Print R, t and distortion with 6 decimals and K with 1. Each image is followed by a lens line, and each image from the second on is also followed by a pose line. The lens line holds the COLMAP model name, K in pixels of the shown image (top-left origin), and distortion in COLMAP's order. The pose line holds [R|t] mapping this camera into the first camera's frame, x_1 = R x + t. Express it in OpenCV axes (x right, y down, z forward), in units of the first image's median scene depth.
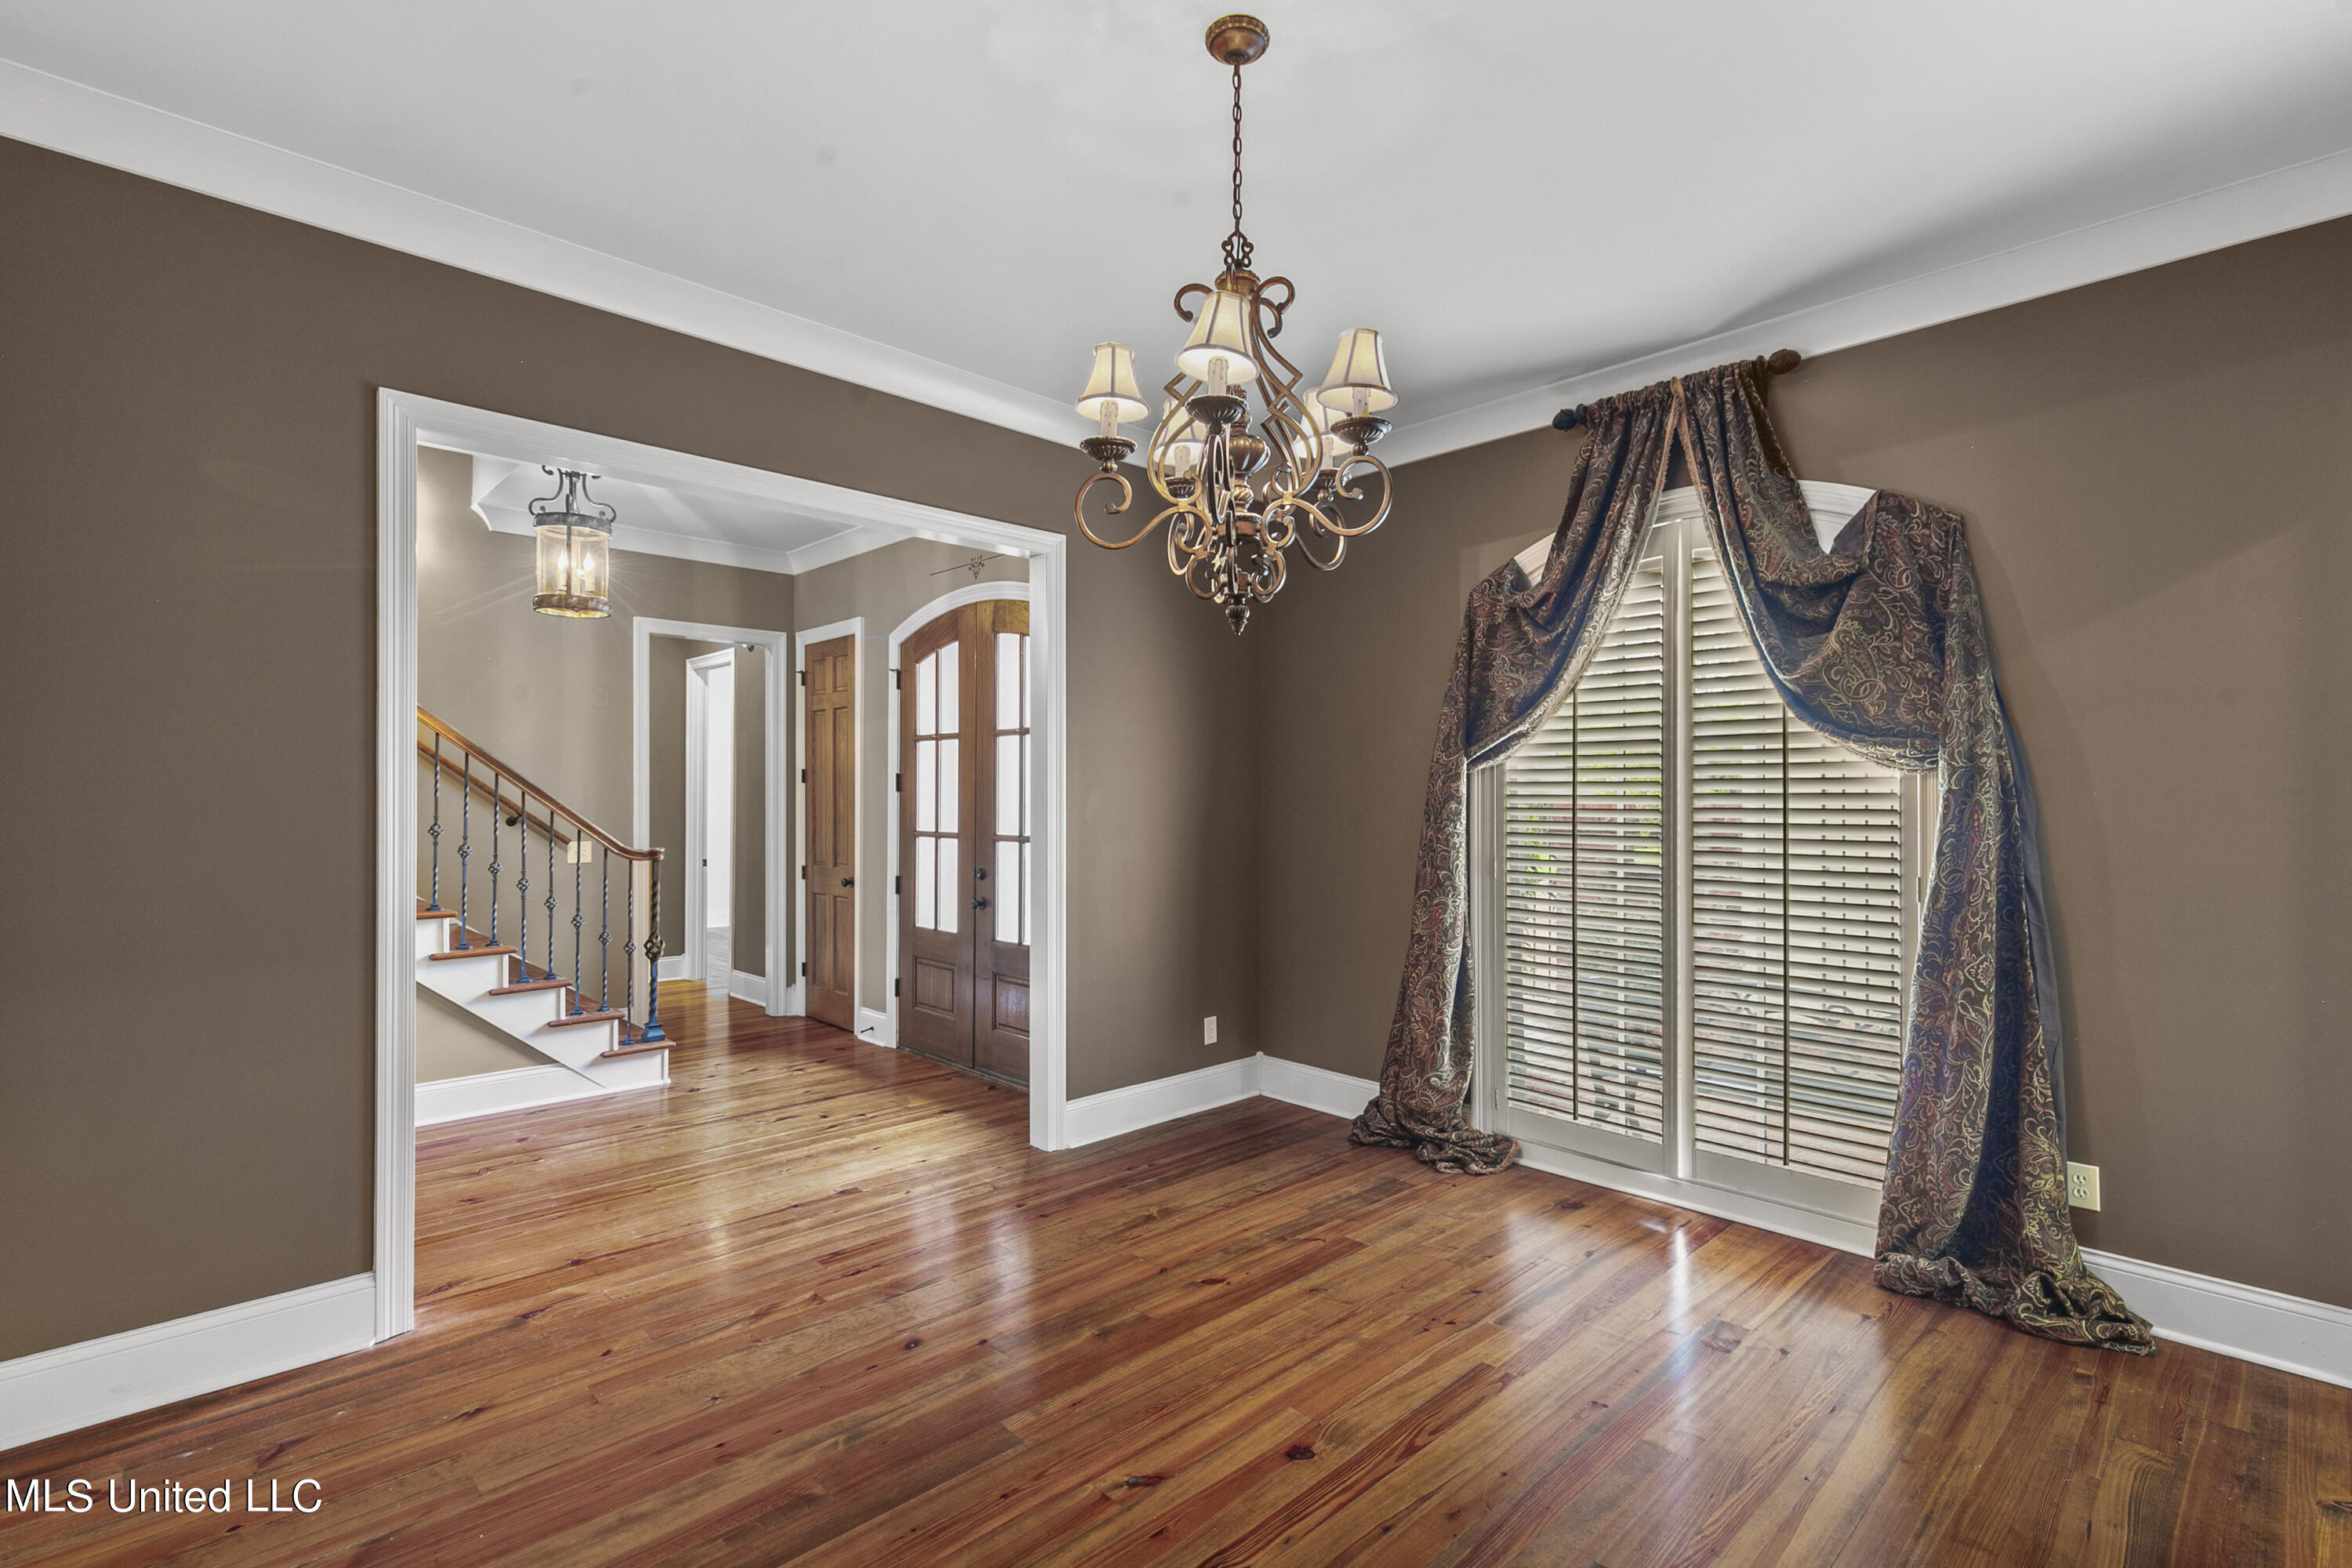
lens RADIAL K [[1071.8, 0, 1172.9], [0, 1071.8, 796.4], [0, 0, 1]] dist [0.011206, -0.001150]
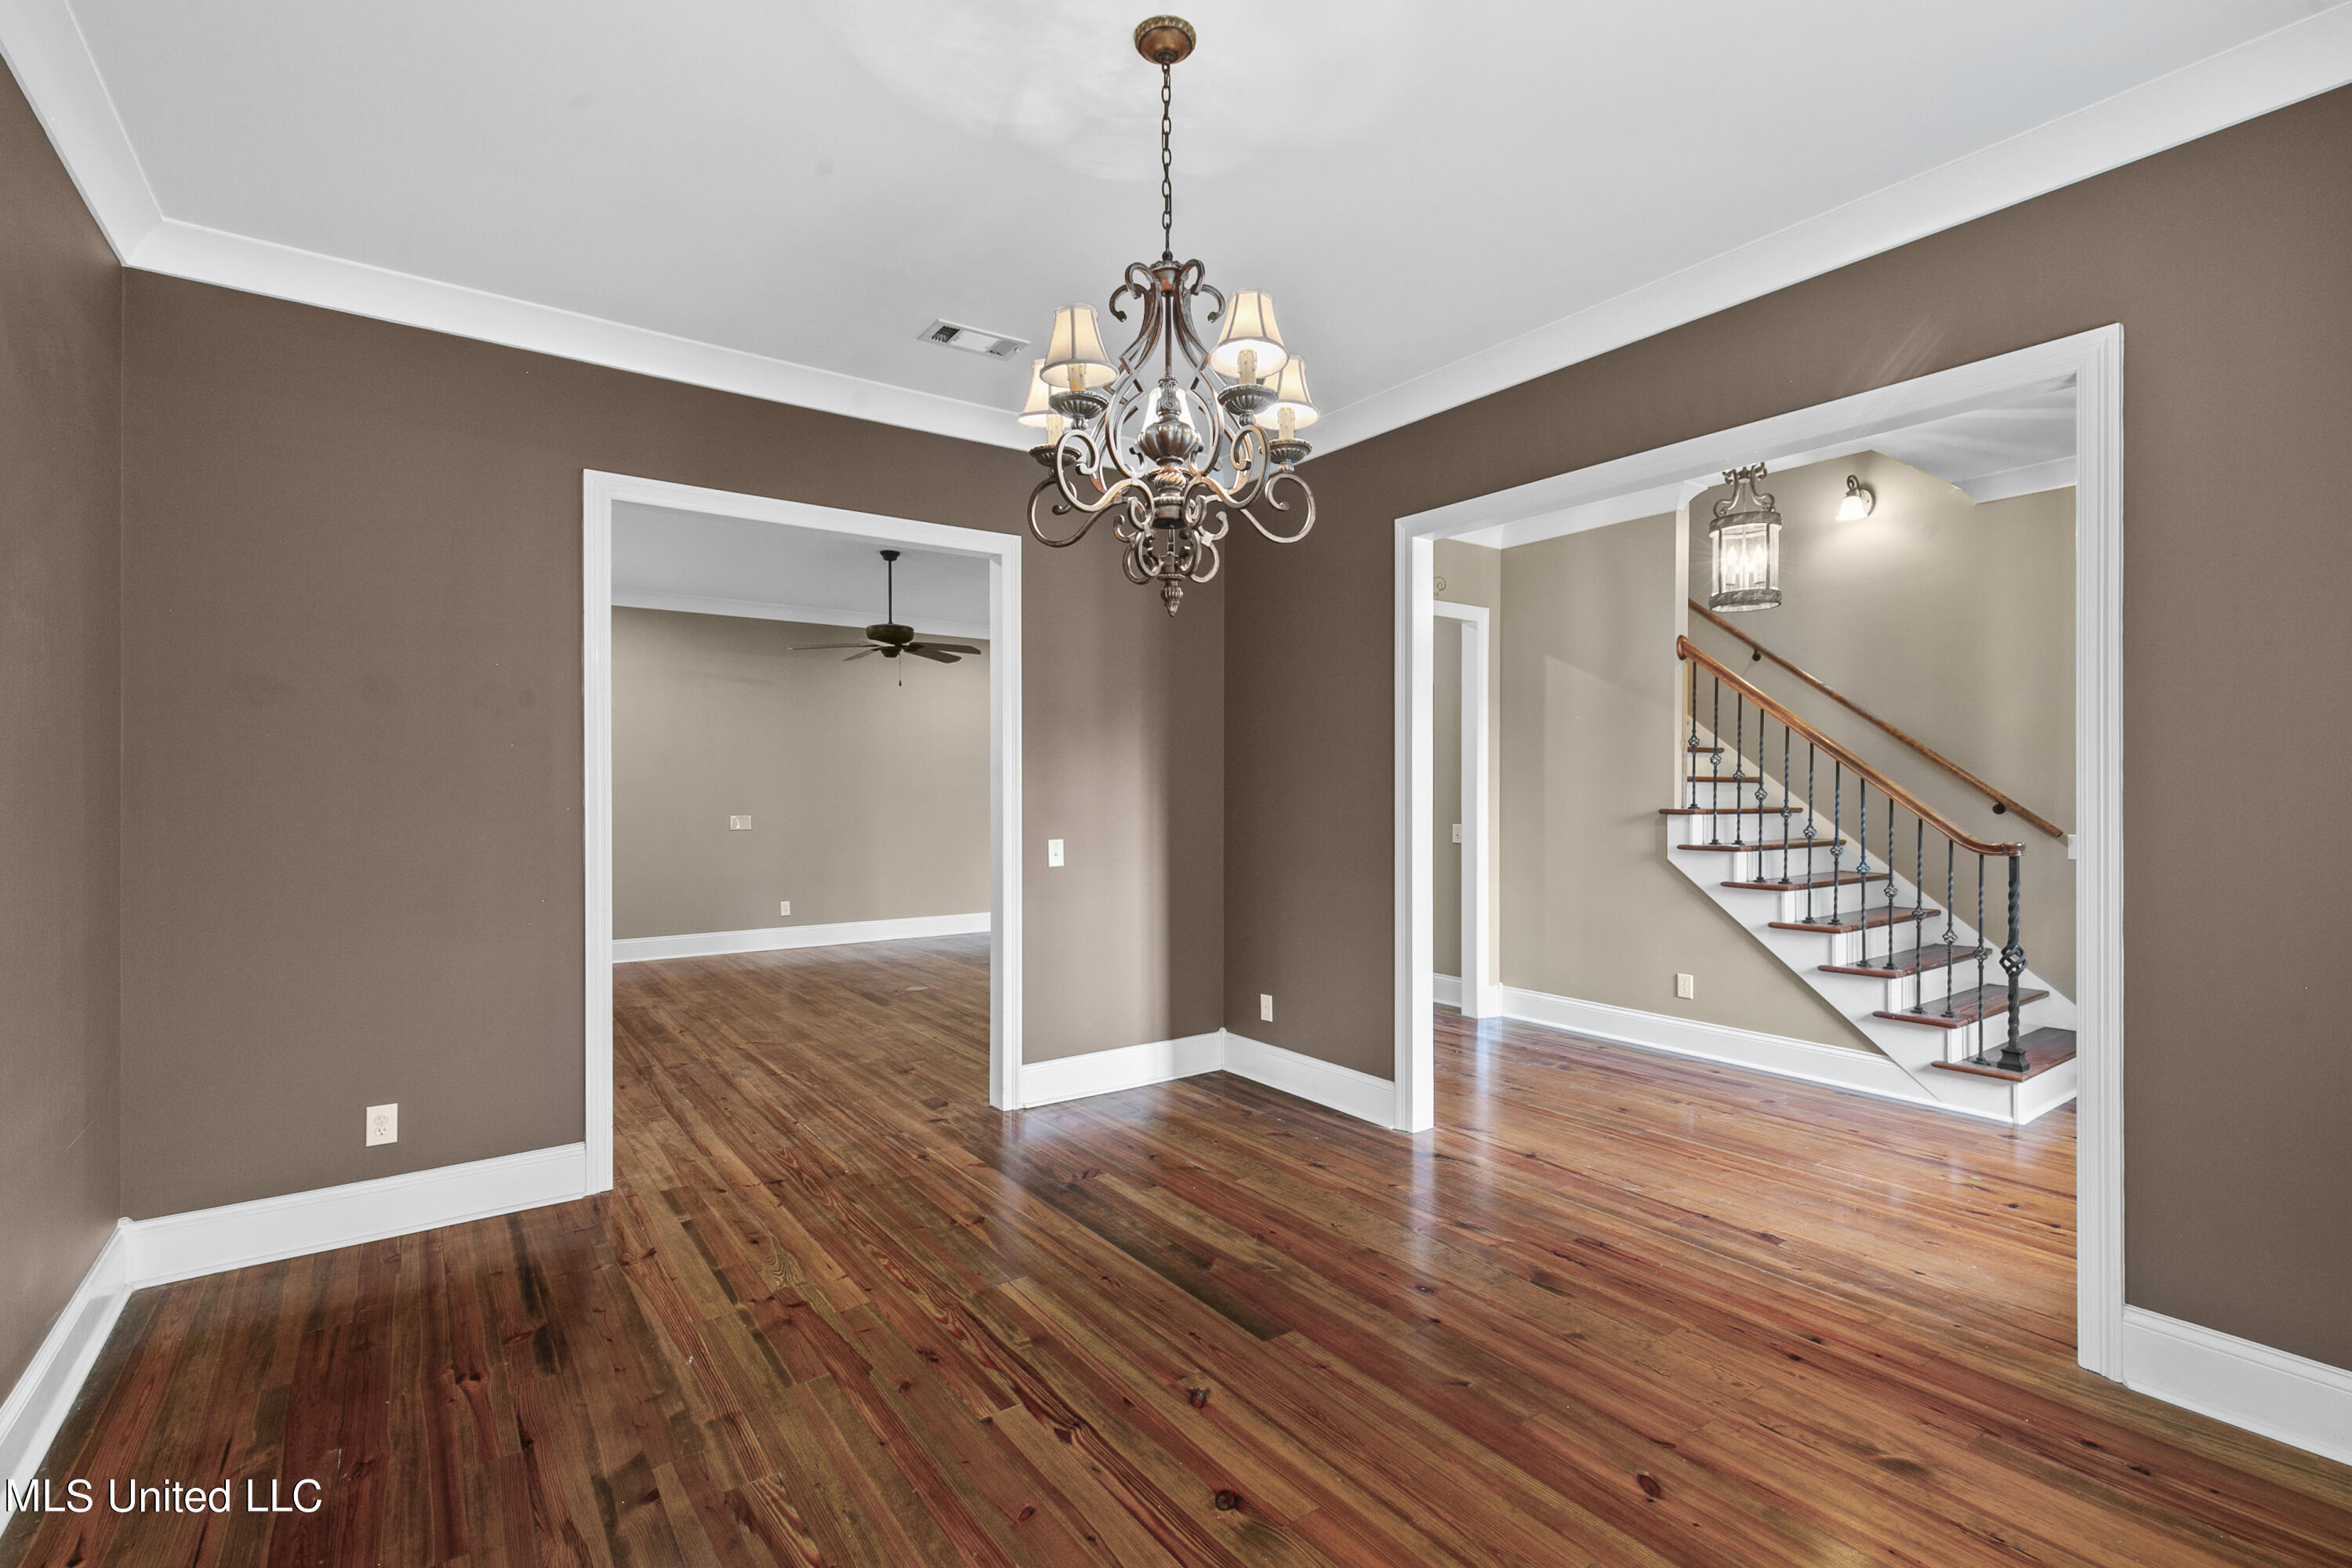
lens RADIAL K [[1071.8, 0, 1184.6], [0, 1071.8, 780.2], [0, 0, 1]] dist [0.011206, -0.001150]
pose [[-0.131375, -0.008141, -0.991299, 0.628375], [0.002534, 0.999960, -0.008548, 0.008762], [0.991330, -0.003635, -0.131349, 0.666278]]
